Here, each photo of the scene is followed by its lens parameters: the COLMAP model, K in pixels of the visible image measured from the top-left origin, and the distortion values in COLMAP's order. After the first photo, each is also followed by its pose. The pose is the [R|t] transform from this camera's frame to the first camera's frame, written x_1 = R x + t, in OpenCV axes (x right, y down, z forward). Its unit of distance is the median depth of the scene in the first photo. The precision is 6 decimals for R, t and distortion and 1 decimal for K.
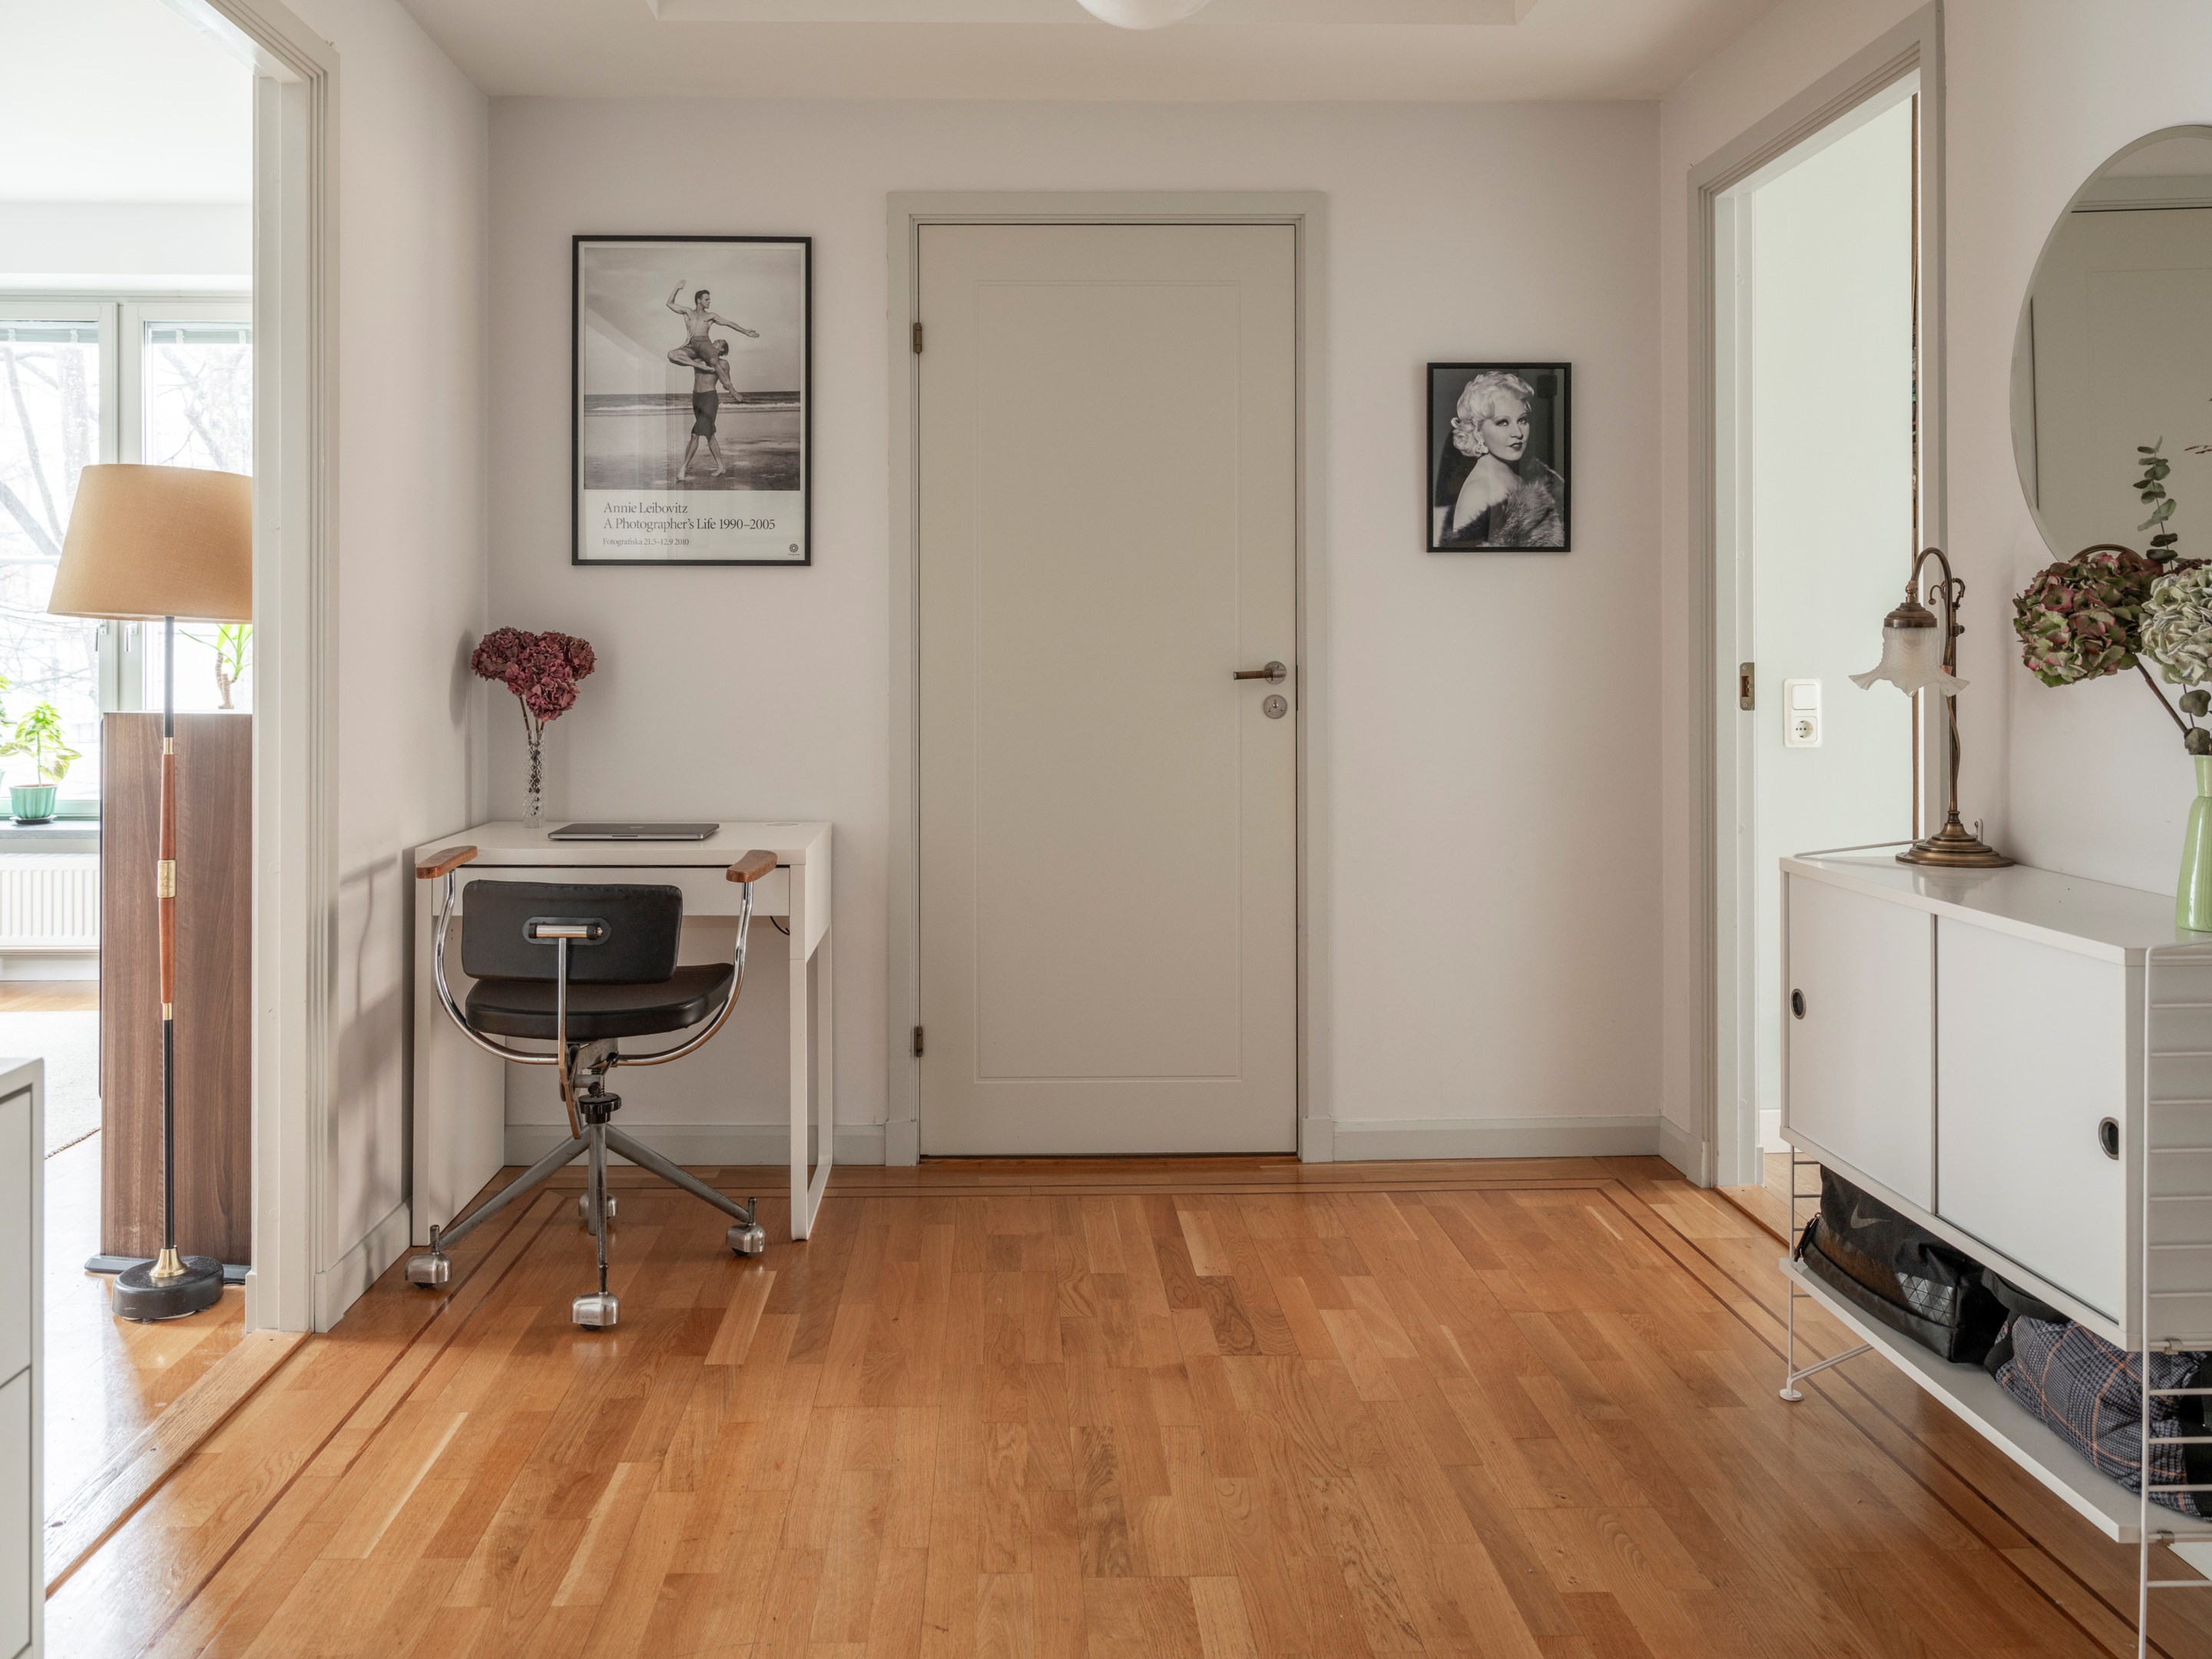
lens RADIAL K [[1666.8, 0, 1097.1], [0, 1666.8, 642.3], [0, 0, 1]] dist [-0.002188, -0.002924]
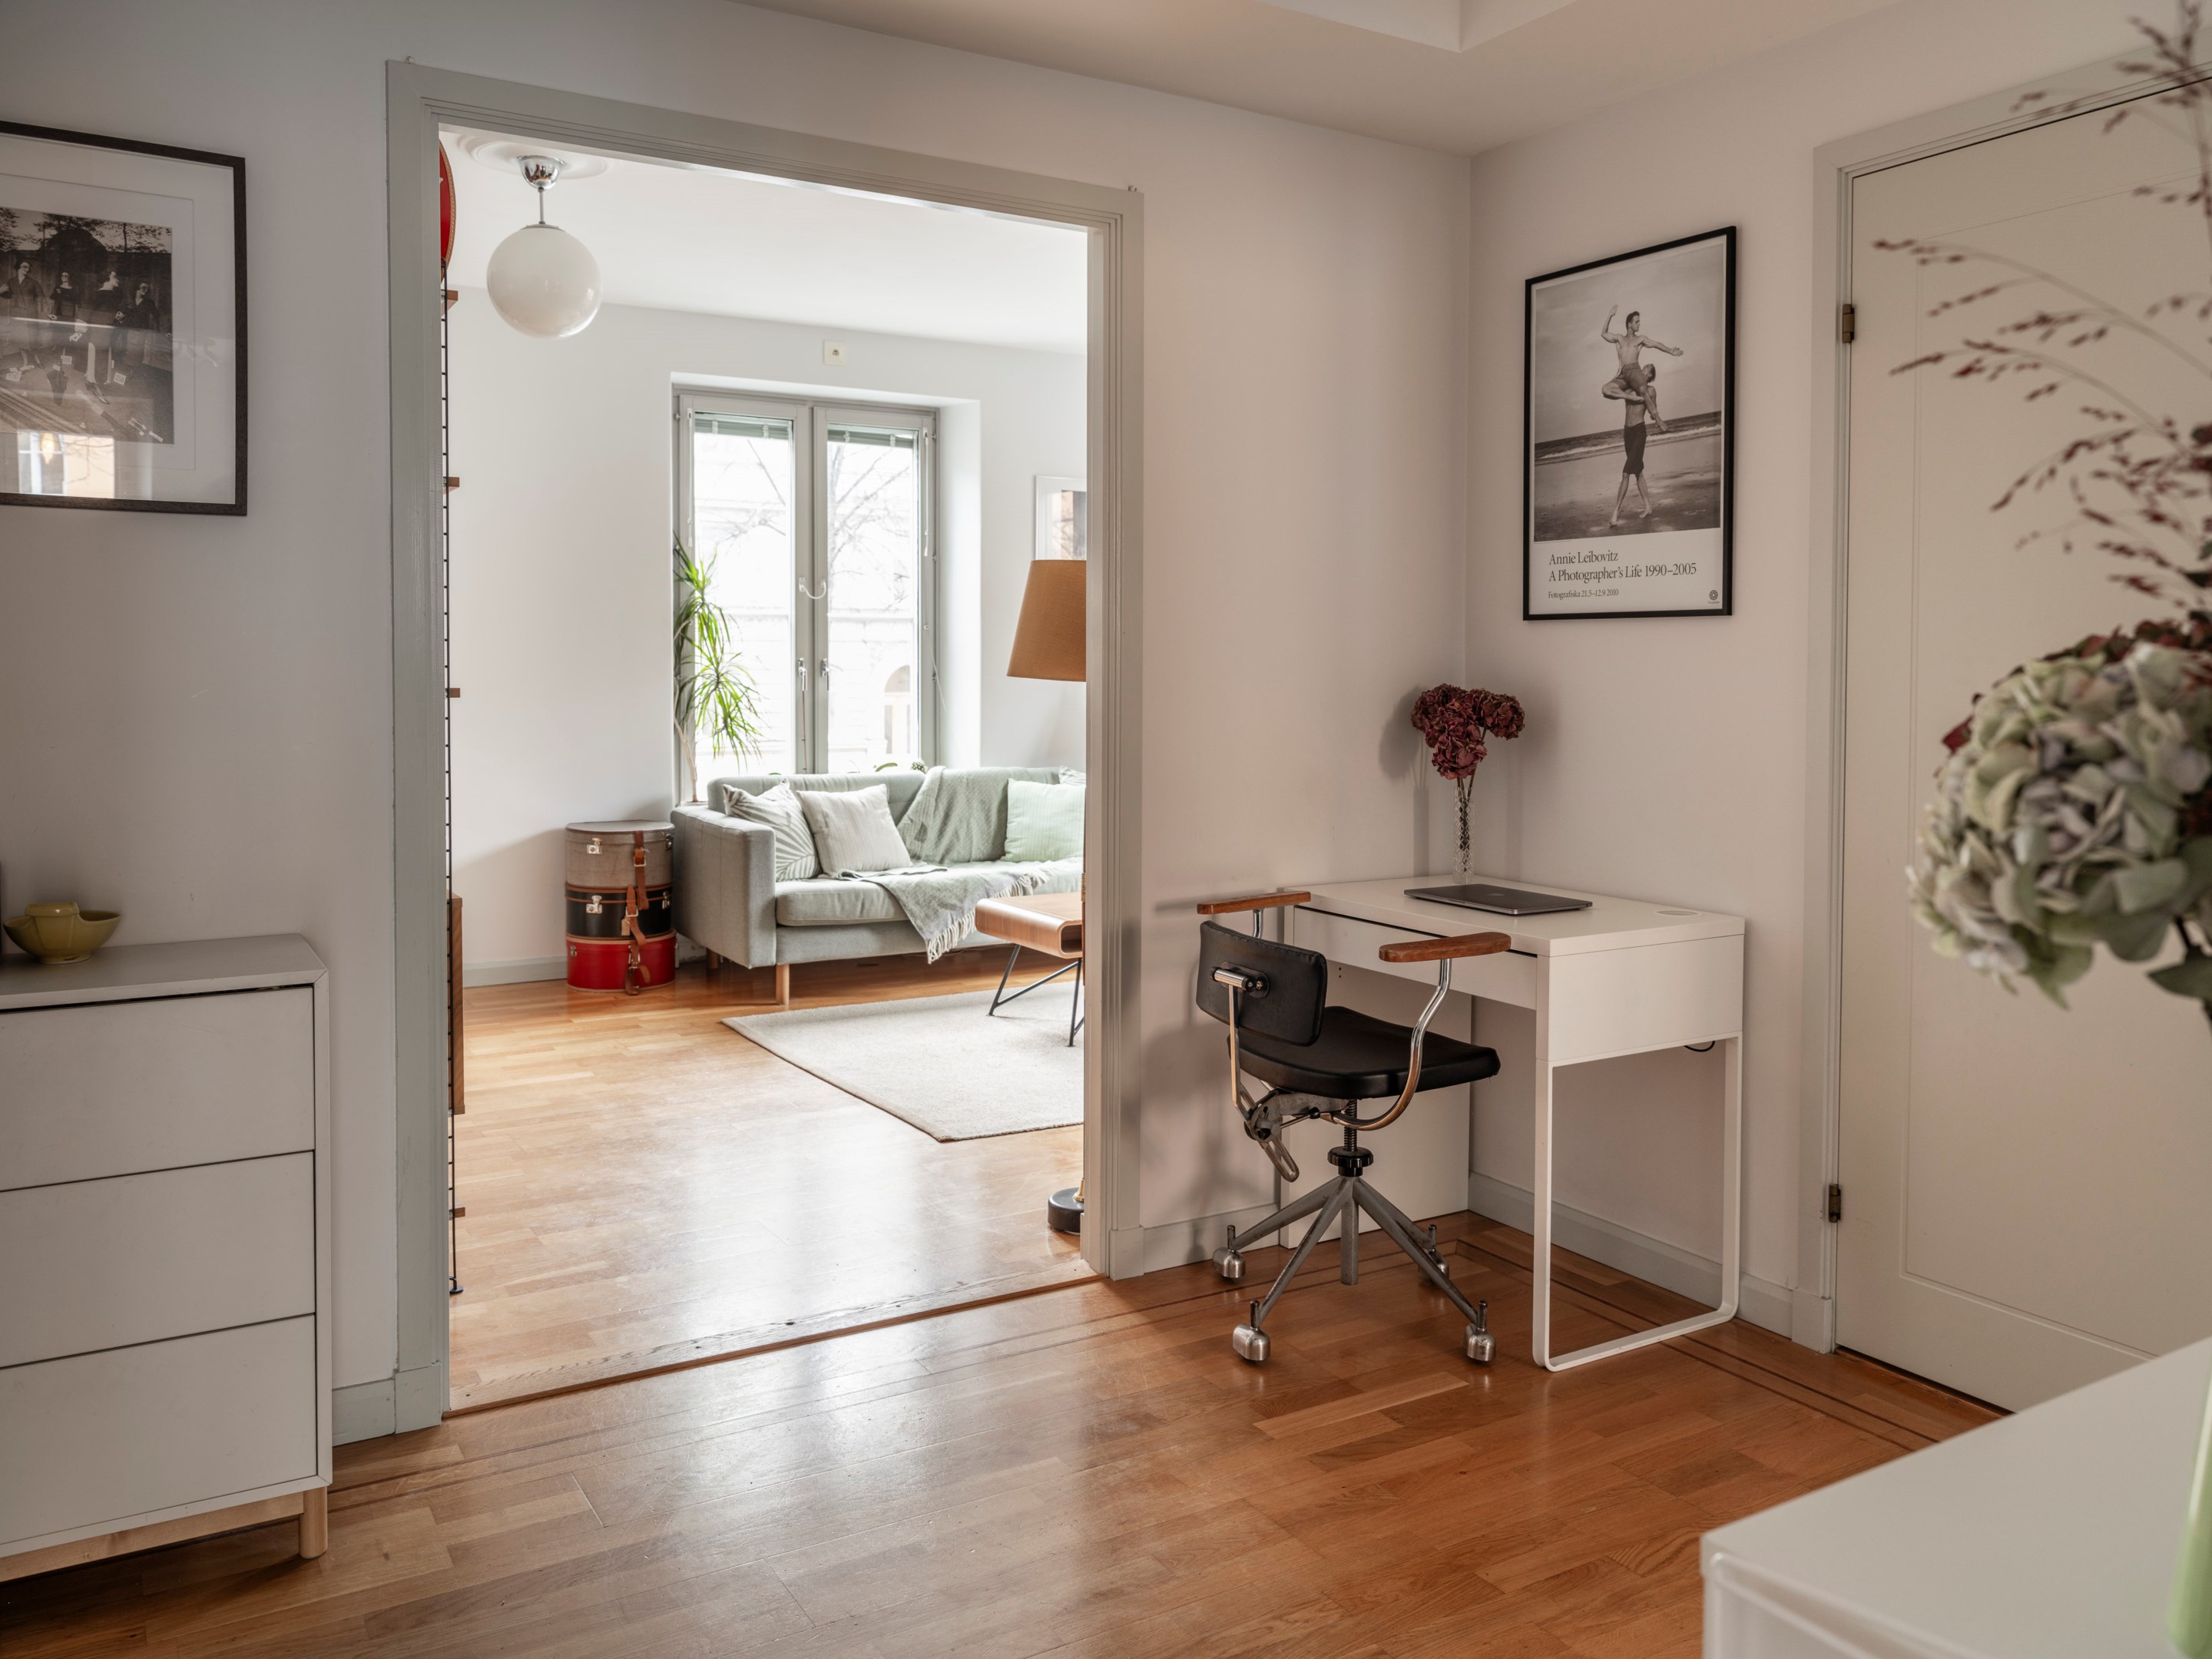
lens RADIAL K [[1750.5, 0, 1255.9], [0, 1750.5, 721.1], [0, 0, 1]] dist [0.007572, 0.003470]
pose [[0.497680, 0.032697, -0.866744, 0.491049], [-0.002678, 0.999342, 0.036161, -0.023688], [0.867356, -0.015675, 0.497441, 0.346799]]
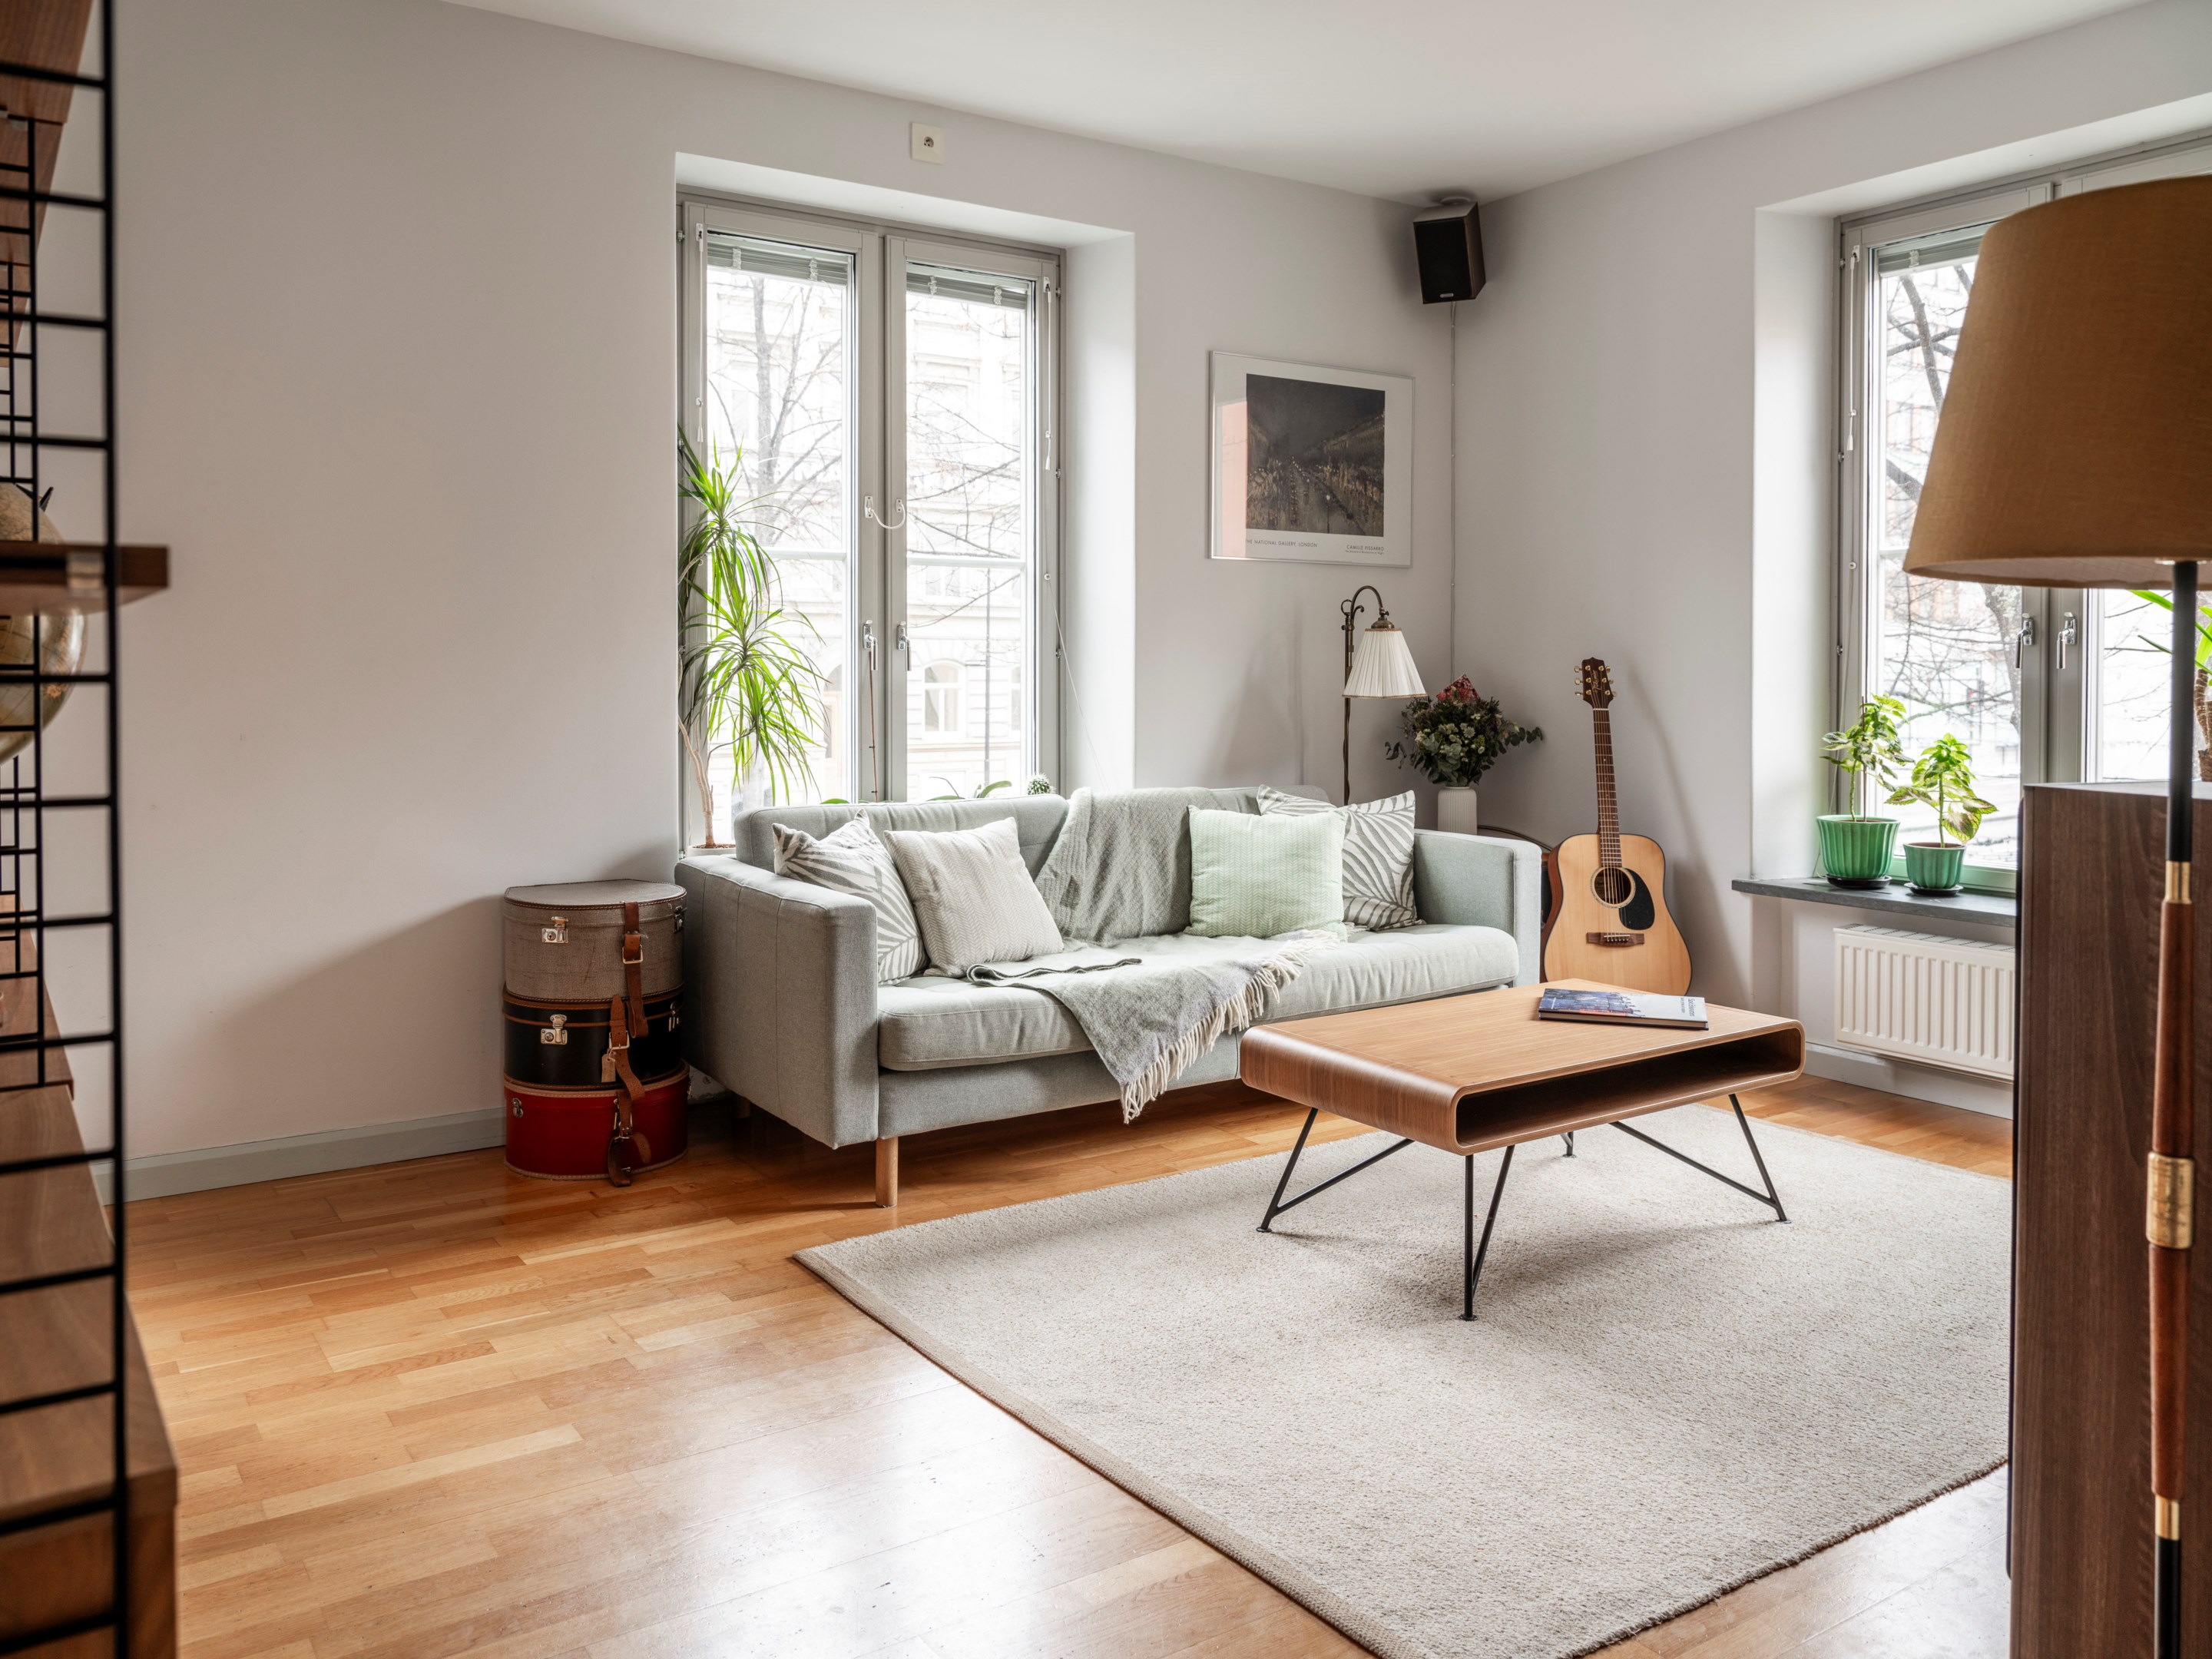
lens RADIAL K [[1637.5, 0, 1193.4], [0, 1637.5, 707.0], [0, 0, 1]] dist [0.004587, 0.007307]
pose [[0.533917, 0.022369, -0.845241, -0.262056], [-0.001649, 0.999676, 0.025414, 0.007121], [0.845536, -0.012175, 0.533780, 0.438100]]
